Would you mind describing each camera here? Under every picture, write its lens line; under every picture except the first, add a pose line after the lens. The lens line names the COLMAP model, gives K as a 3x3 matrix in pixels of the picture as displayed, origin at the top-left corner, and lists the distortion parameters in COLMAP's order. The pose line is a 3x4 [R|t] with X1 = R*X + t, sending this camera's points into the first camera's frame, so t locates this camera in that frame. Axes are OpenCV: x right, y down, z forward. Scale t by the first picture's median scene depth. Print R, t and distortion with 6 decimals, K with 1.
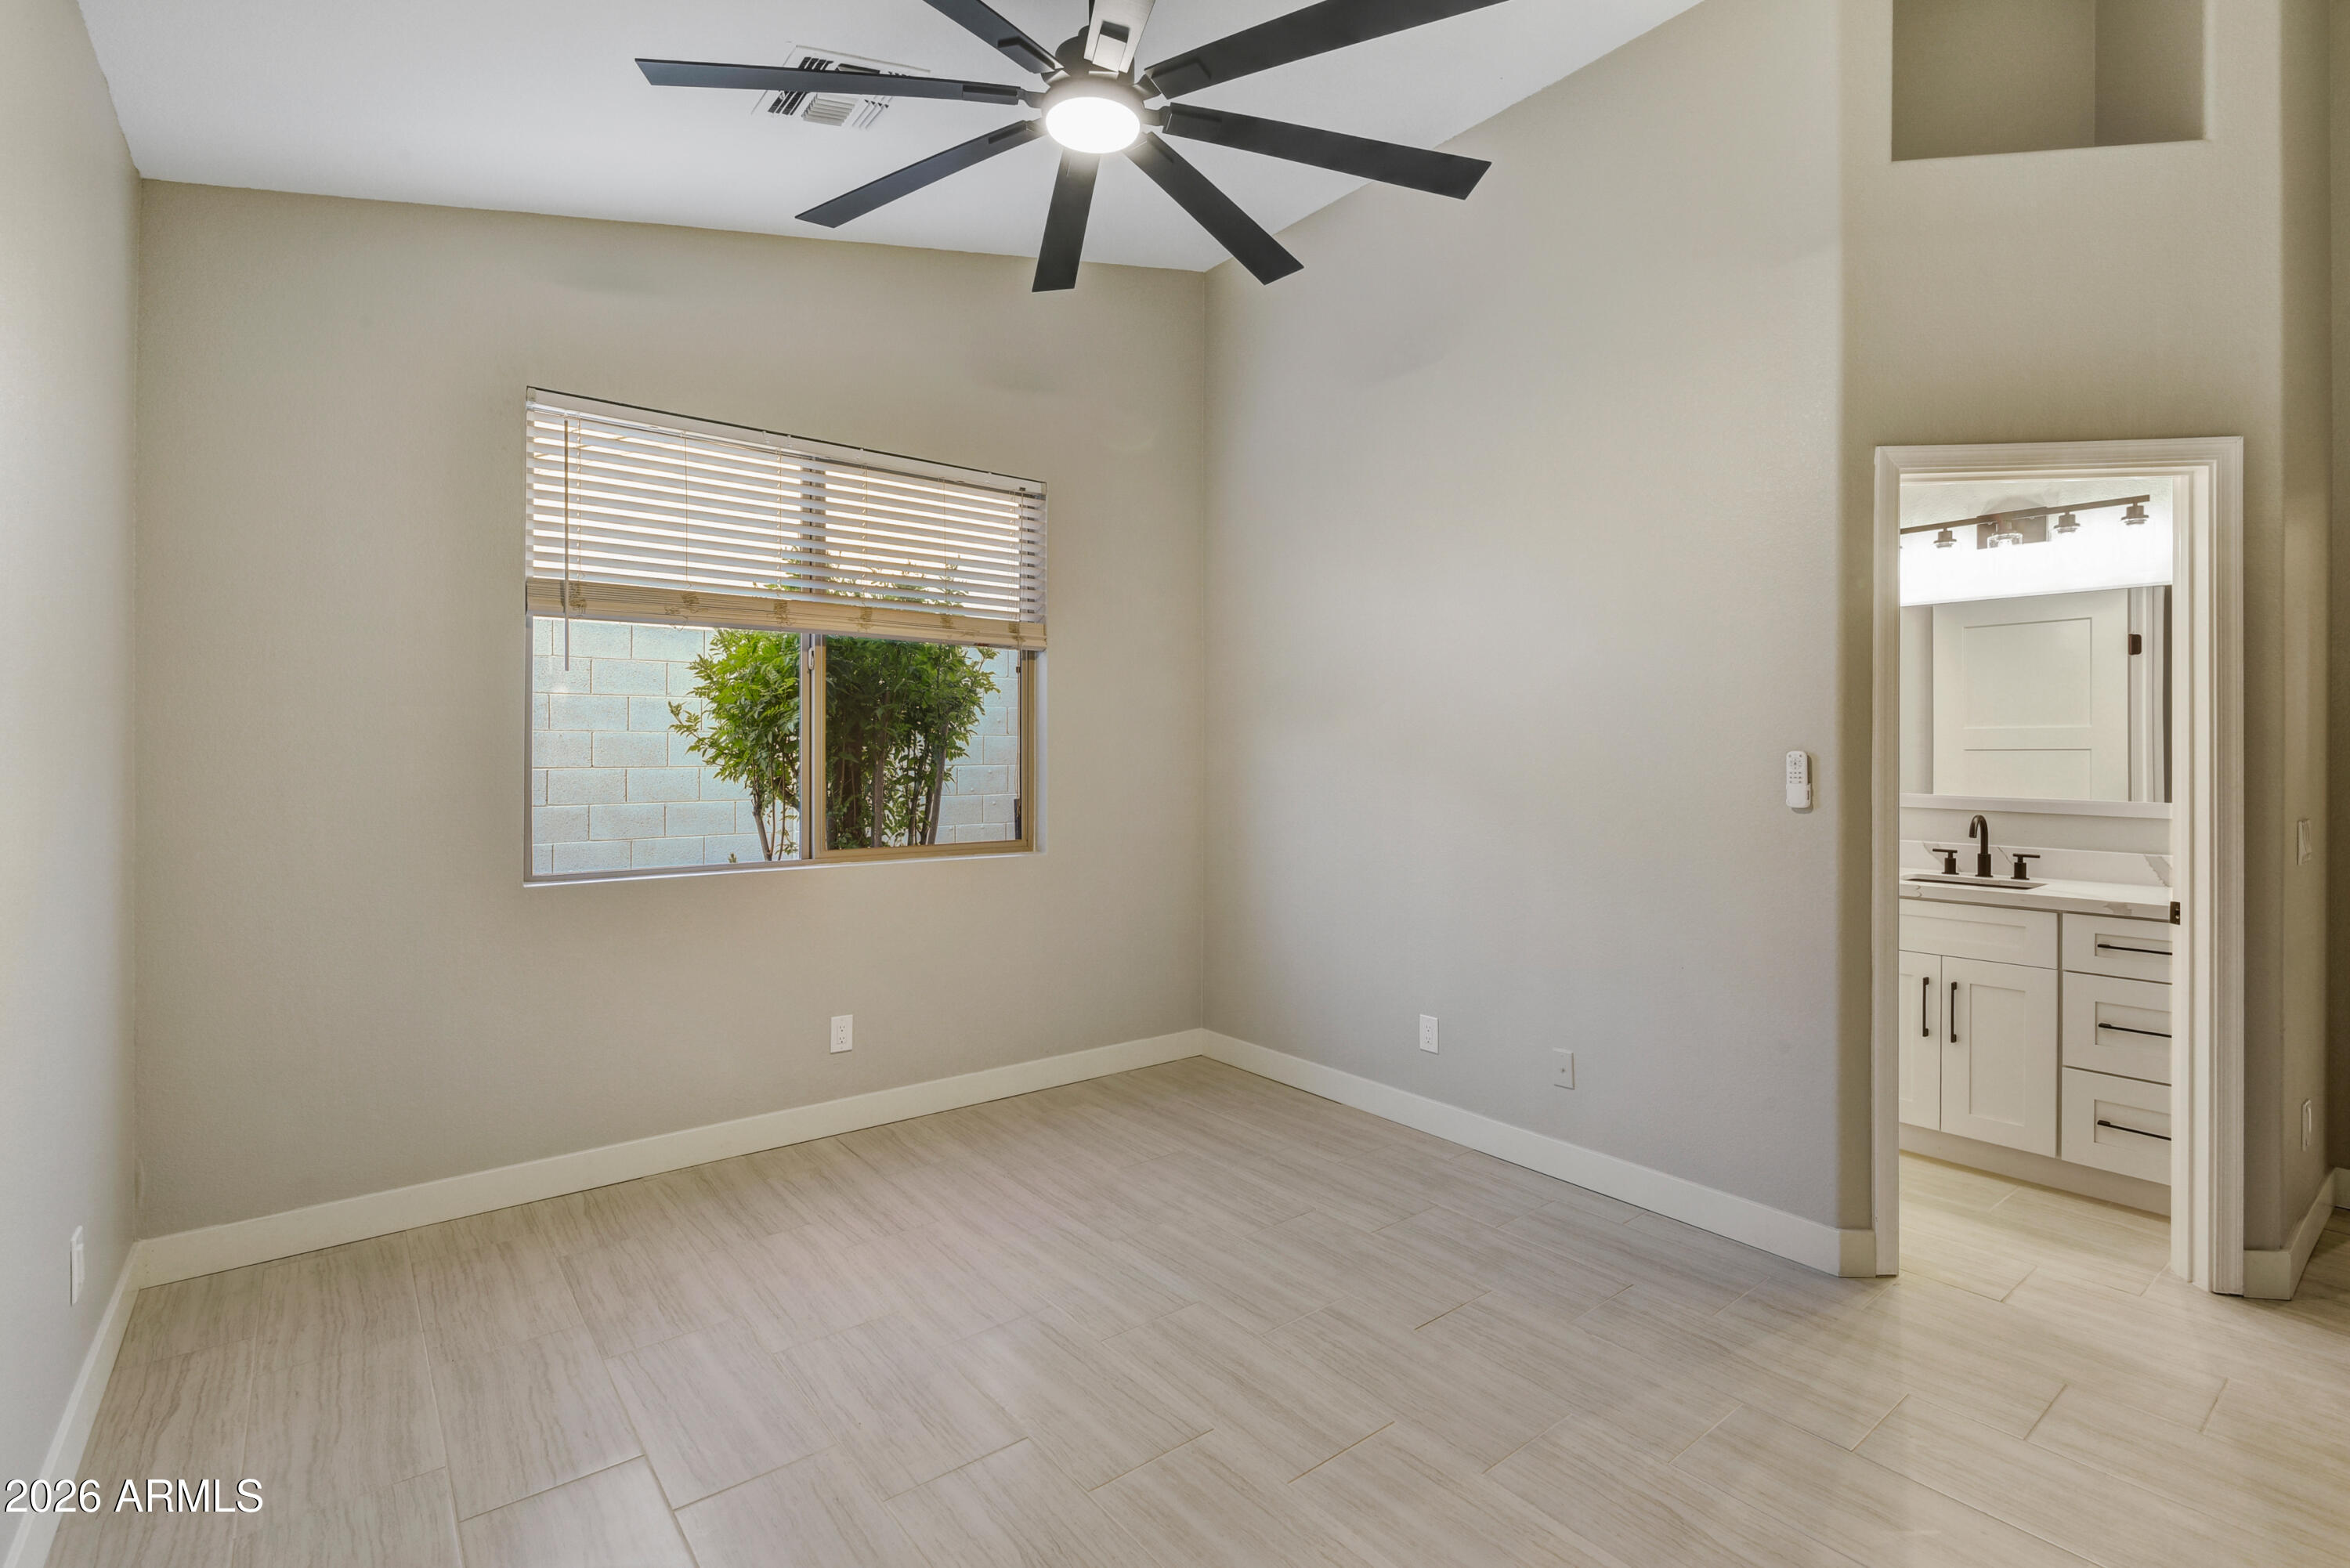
lens RADIAL K [[1081.2, 0, 1169.1], [0, 1081.2, 750.8], [0, 0, 1]] dist [0.005347, -0.006458]
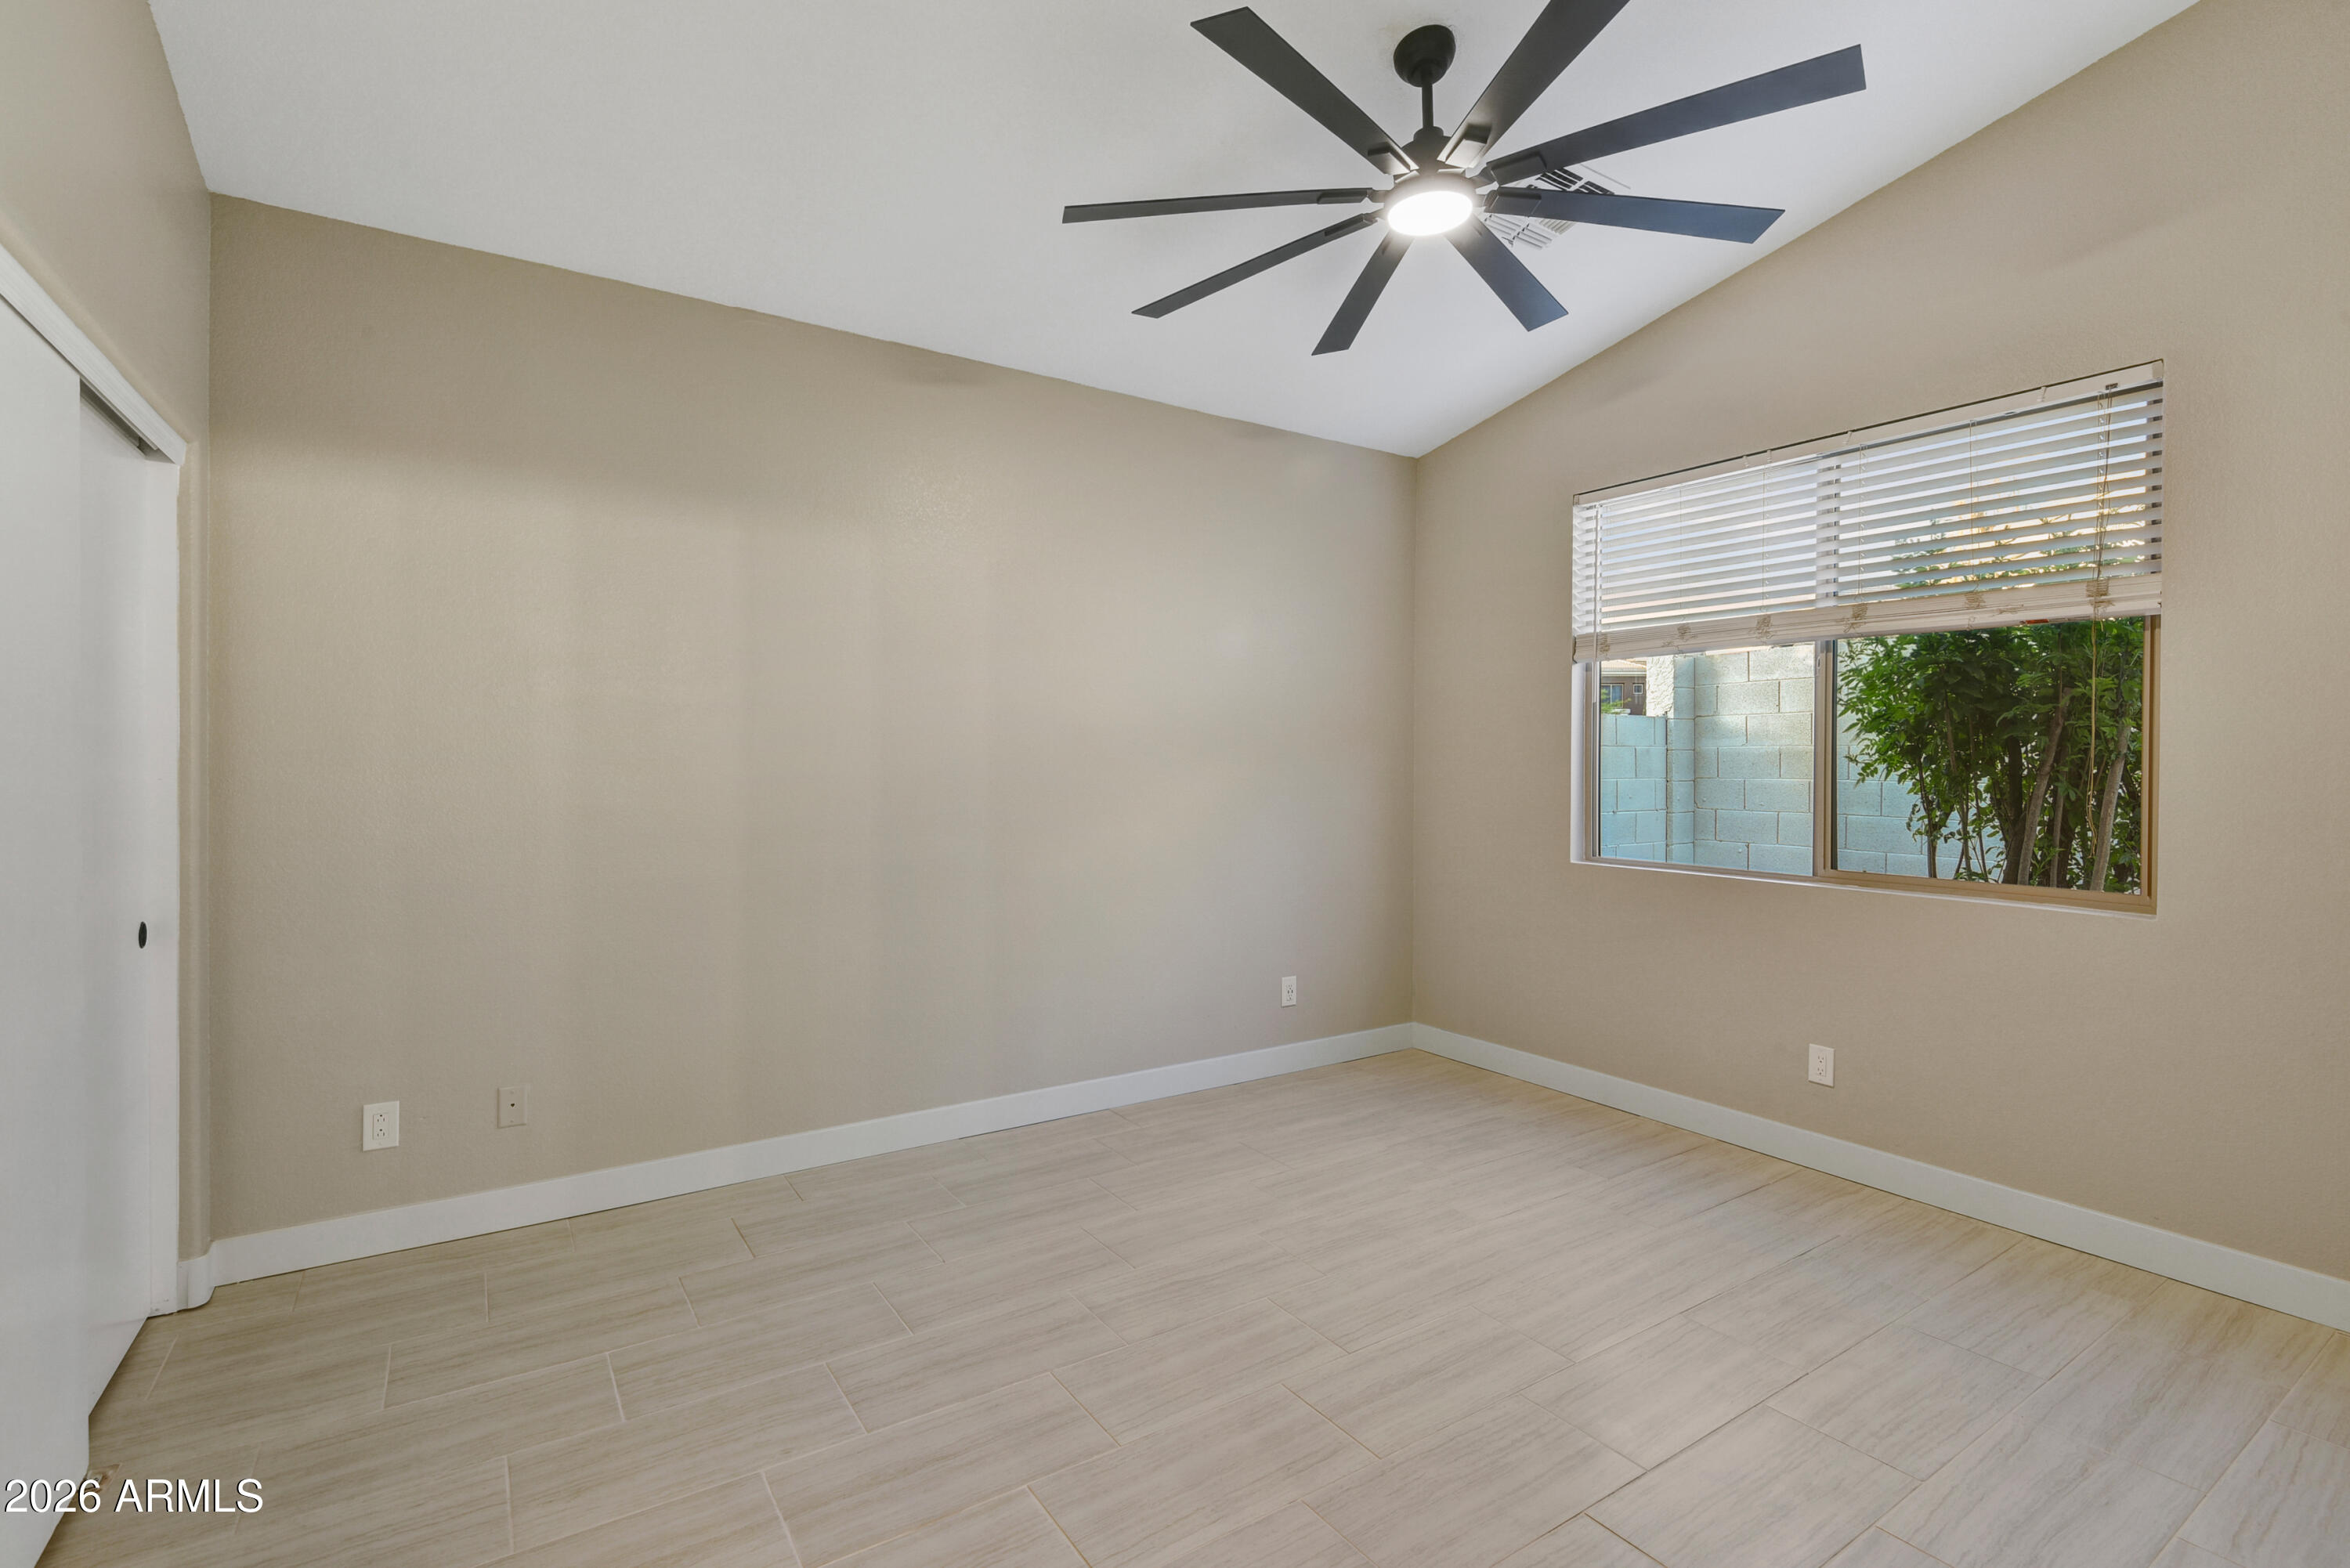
lens RADIAL K [[1081.2, 0, 1171.4], [0, 1081.2, 768.8], [0, 0, 1]] dist [0.005347, -0.006458]
pose [[-0.081600, 0.005799, -0.996648, 0.819386], [-0.004090, 0.999973, 0.006153, 0.000802], [0.996657, 0.004578, -0.081574, 0.619069]]
